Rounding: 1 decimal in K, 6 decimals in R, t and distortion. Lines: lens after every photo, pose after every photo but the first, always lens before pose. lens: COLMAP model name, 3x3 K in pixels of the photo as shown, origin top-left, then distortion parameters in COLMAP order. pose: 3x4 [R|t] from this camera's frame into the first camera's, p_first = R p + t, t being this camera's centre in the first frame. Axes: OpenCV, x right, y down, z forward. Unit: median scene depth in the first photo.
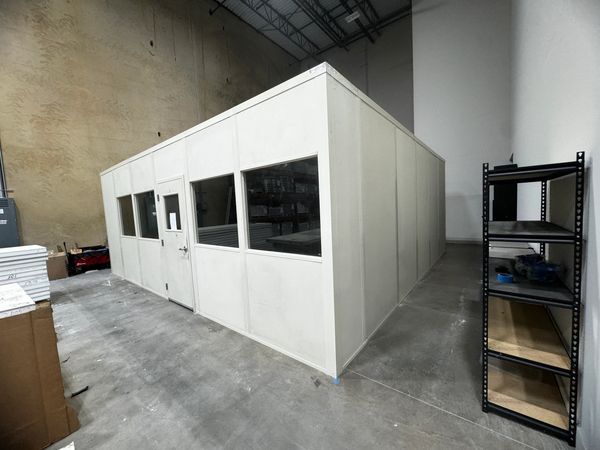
lens RADIAL K [[238.2, 0, 302.6], [0, 238.2, 226.3], [0, 0, 1]] dist [-0.006060, 0.000732]
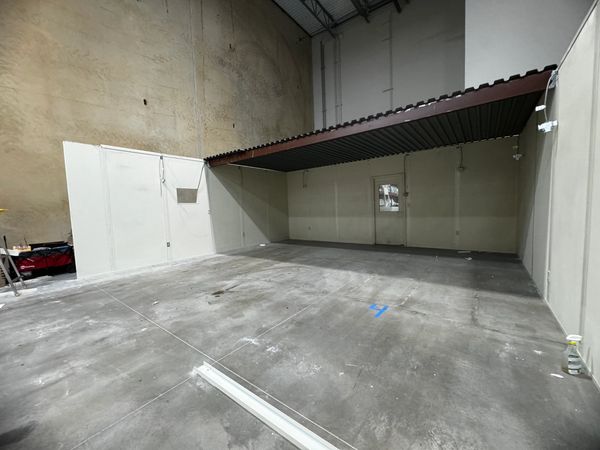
lens RADIAL K [[238.2, 0, 301.7], [0, 238.2, 227.6], [0, 0, 1]] dist [-0.006060, 0.000732]
pose [[0.999714, 0.011847, 0.020766, -0.106601], [-0.011895, 0.999927, 0.002210, 0.024229], [-0.020738, -0.002457, 0.999782, 0.222484]]
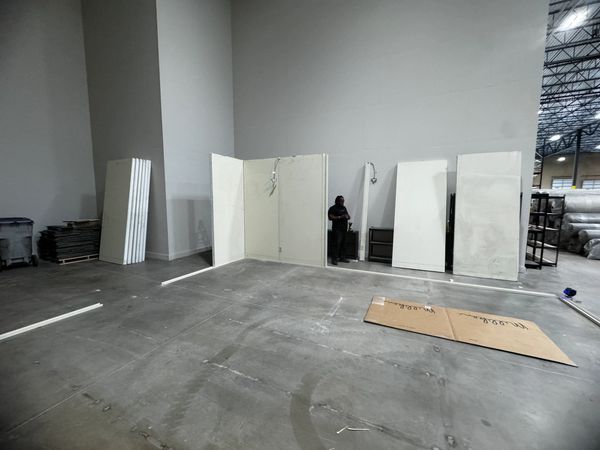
lens RADIAL K [[238.2, 0, 299.1], [0, 238.2, 226.2], [0, 0, 1]] dist [-0.006060, 0.000732]
pose [[-0.216855, -0.050238, 0.974910, -0.310981], [0.088329, 0.993569, 0.070847, -0.057767], [-0.972200, 0.101477, -0.211022, 0.875789]]
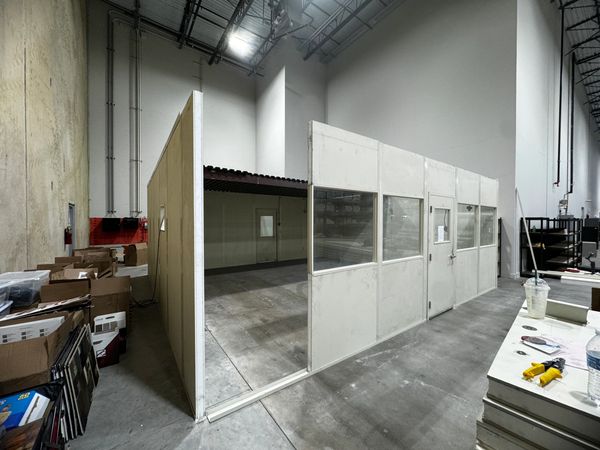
lens RADIAL K [[238.2, 0, 299.6], [0, 238.2, 226.1], [0, 0, 1]] dist [-0.006060, 0.000732]
pose [[0.282821, 0.035885, 0.958501, -0.838766], [0.059925, 0.996687, -0.054997, -0.015463], [-0.957299, 0.072993, 0.279734, 0.627857]]
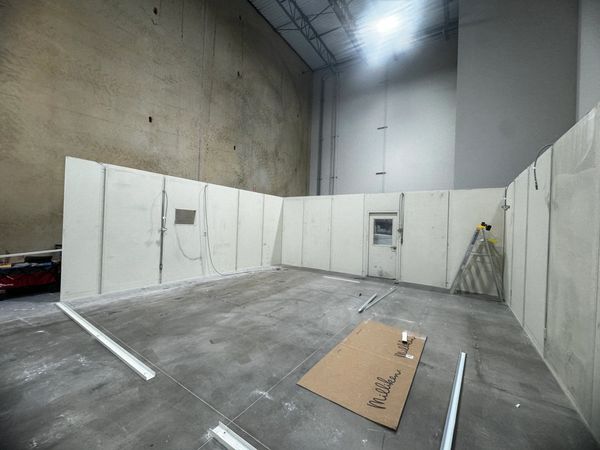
lens RADIAL K [[238.2, 0, 301.4], [0, 238.2, 227.1], [0, 0, 1]] dist [-0.006060, 0.000732]
pose [[0.992852, 0.086501, 0.082230, -0.155219], [-0.080178, 0.993777, -0.077322, -0.012028], [-0.088406, 0.070177, 0.993609, 0.219056]]
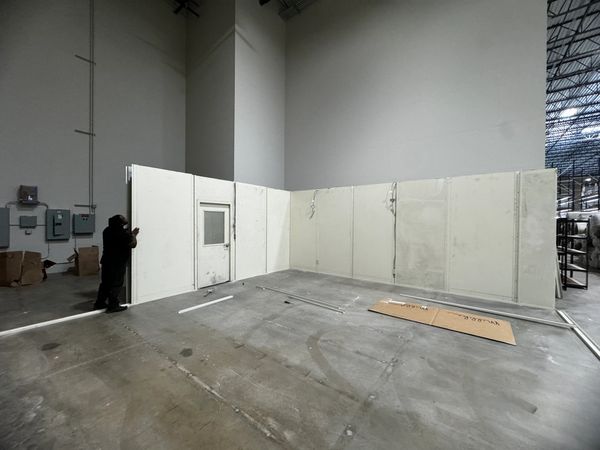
lens RADIAL K [[238.2, 0, 298.8], [0, 238.2, 225.4], [0, 0, 1]] dist [-0.006060, 0.000732]
pose [[-0.016678, 0.040170, 0.999054, -0.503539], [0.073592, 0.996532, -0.038840, -0.048751], [-0.997149, 0.072875, -0.019577, 0.861883]]
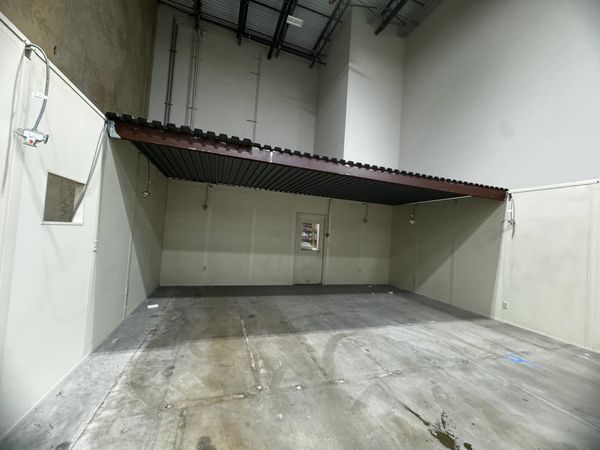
lens RADIAL K [[238.2, 0, 299.3], [0, 238.2, 226.7], [0, 0, 1]] dist [-0.006060, 0.000732]
pose [[0.538561, 0.110385, 0.835324, -0.538086], [-0.026521, 0.993111, -0.114137, -0.022649], [-0.842169, 0.039316, 0.537778, 0.661588]]
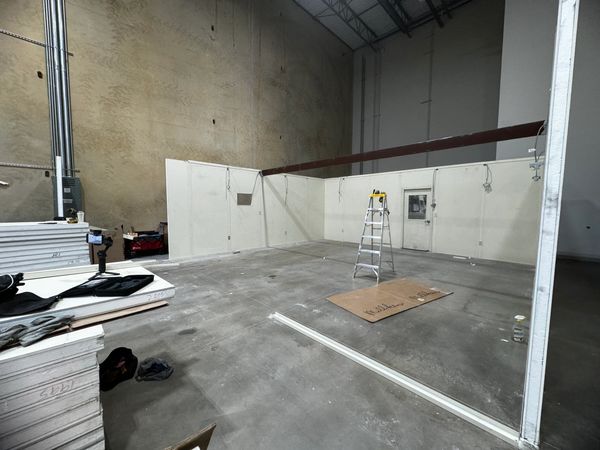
lens RADIAL K [[238.2, 0, 301.6], [0, 238.2, 226.9], [0, 0, 1]] dist [-0.006060, 0.000732]
pose [[0.991433, 0.065571, -0.112963, -0.120699], [-0.065215, 0.997848, 0.006841, 0.015632], [0.113168, 0.000585, 0.993576, 0.079478]]
